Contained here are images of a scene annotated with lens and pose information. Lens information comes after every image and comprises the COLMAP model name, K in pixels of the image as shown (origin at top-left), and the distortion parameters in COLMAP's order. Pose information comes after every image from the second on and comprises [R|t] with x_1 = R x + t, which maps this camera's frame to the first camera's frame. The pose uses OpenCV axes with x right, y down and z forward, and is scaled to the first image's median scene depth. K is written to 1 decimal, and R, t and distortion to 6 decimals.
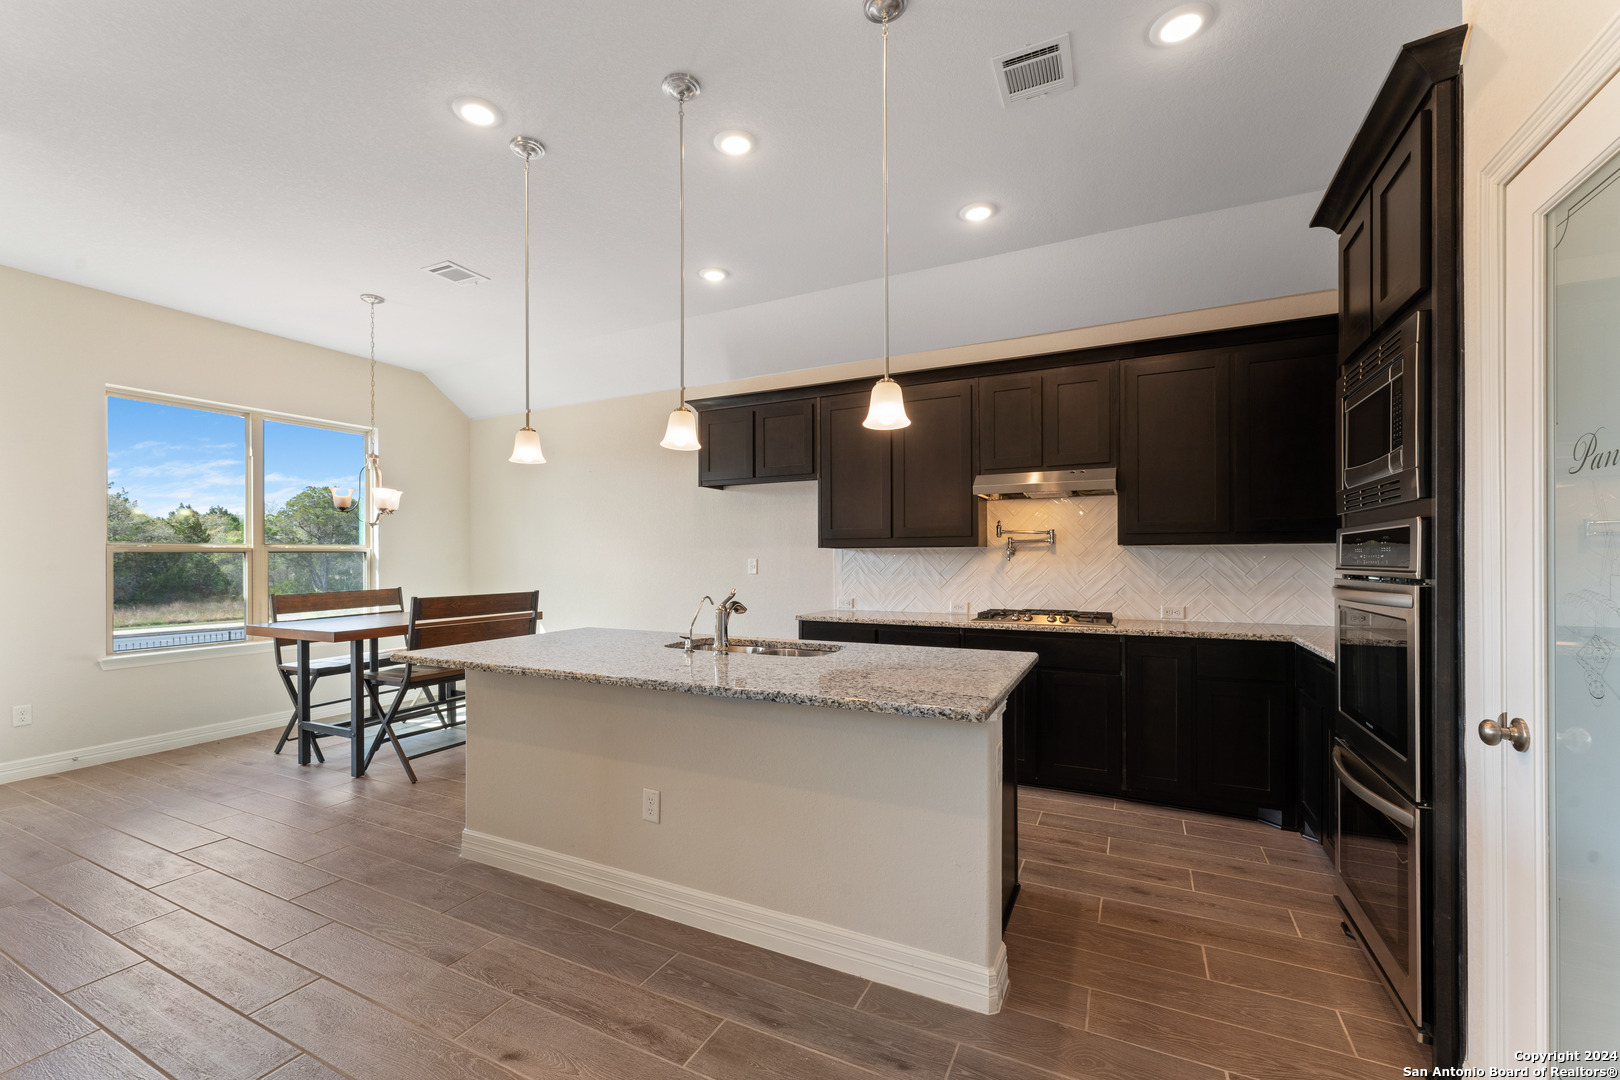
lens RADIAL K [[677.0, 0, 771.7], [0, 677.0, 554.0], [0, 0, 1]] dist [0.000269, 0.000026]
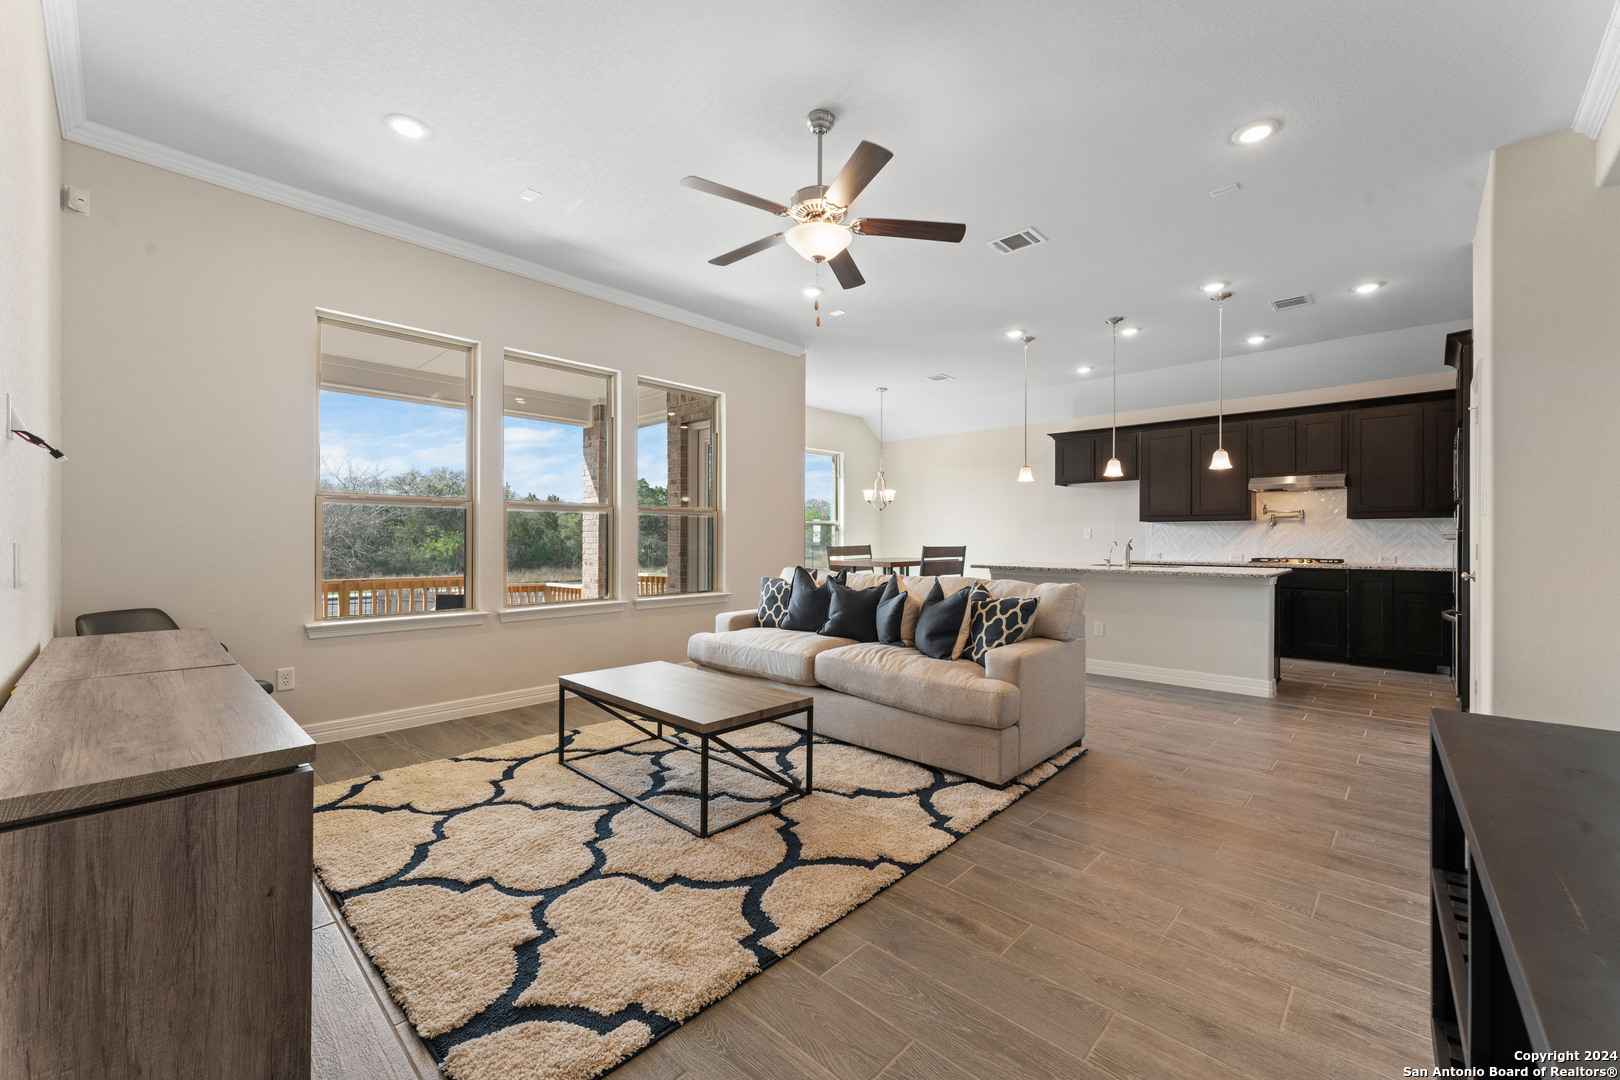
lens RADIAL K [[643.4, 0, 814.0], [0, 643.4, 536.5], [0, 0, 1]] dist [0.001260, 0.000102]
pose [[0.964837, 0.004474, -0.262810, -0.333707], [-0.003530, 0.999986, 0.004063, 0.027866], [0.262824, -0.002993, 0.964839, -0.859019]]
